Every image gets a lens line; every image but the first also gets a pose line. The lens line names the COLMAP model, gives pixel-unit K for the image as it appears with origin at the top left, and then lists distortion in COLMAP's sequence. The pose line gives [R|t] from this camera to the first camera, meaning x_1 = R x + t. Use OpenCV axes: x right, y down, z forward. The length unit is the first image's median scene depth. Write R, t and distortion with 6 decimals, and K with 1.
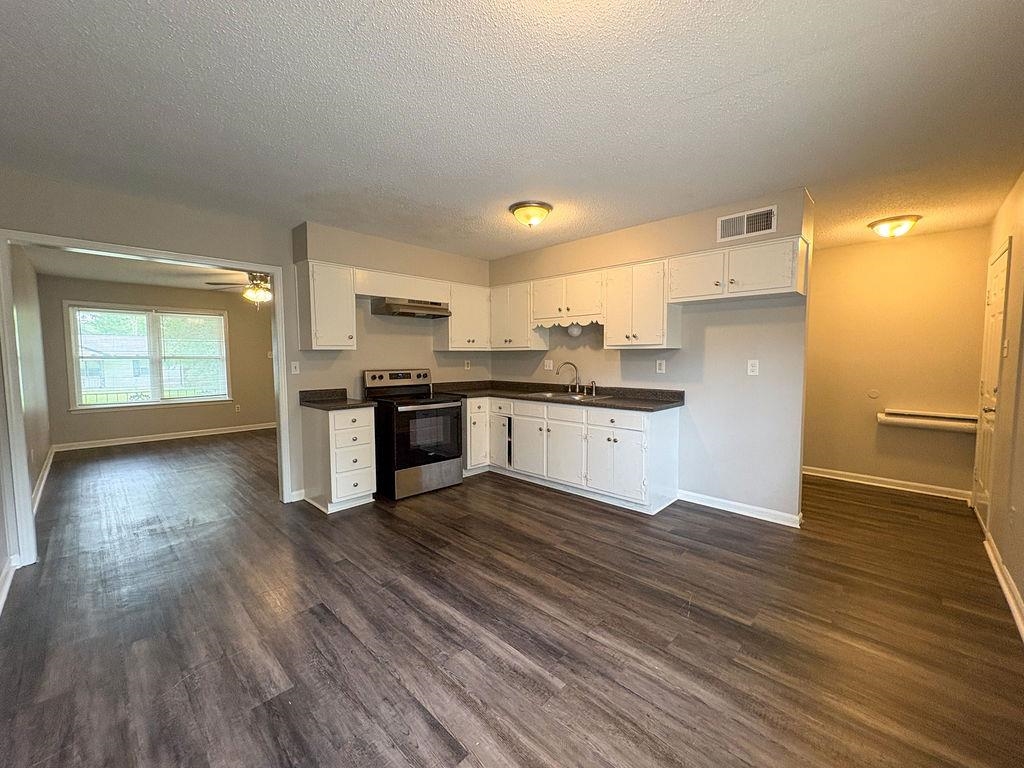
lens RADIAL K [[407.6, 0, 514.2], [0, 407.6, 384.7], [0, 0, 1]] dist [-0.001084, -0.000075]
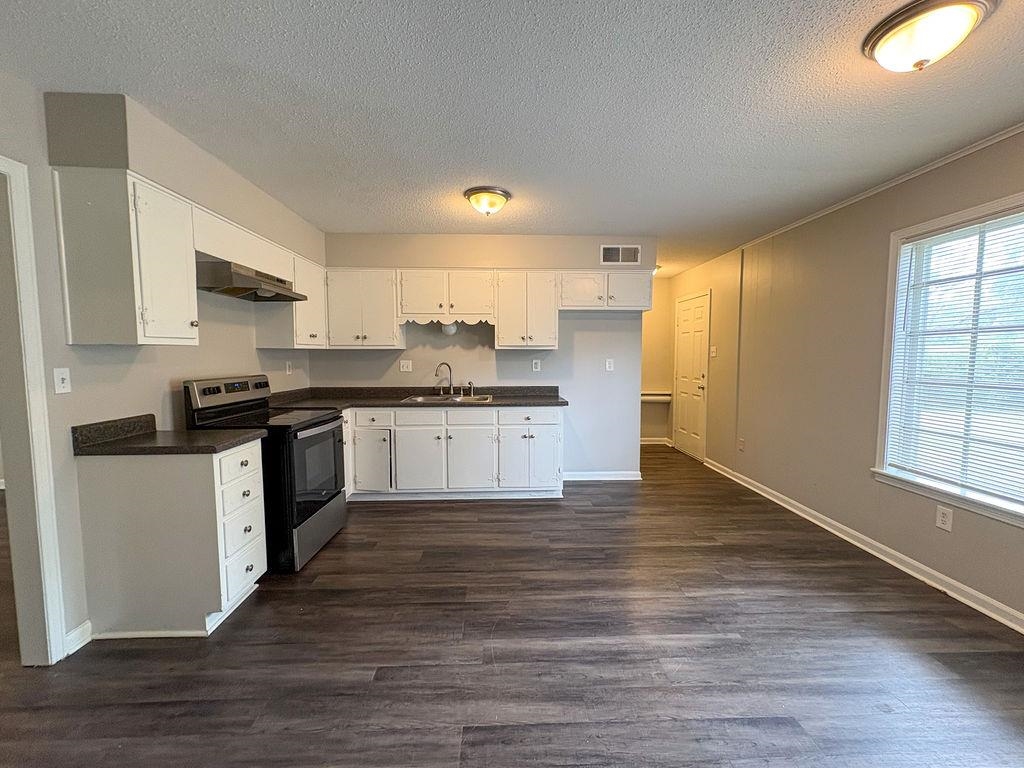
lens RADIAL K [[413.7, 0, 512.0], [0, 413.7, 384.0], [0, 0, 1]] dist [-0.000732, 0.000146]
pose [[0.700944, -0.049075, 0.711525, -0.510512], [0.048623, 0.998597, 0.020976, -0.021762], [-0.711557, 0.019894, 0.702347, 0.267302]]
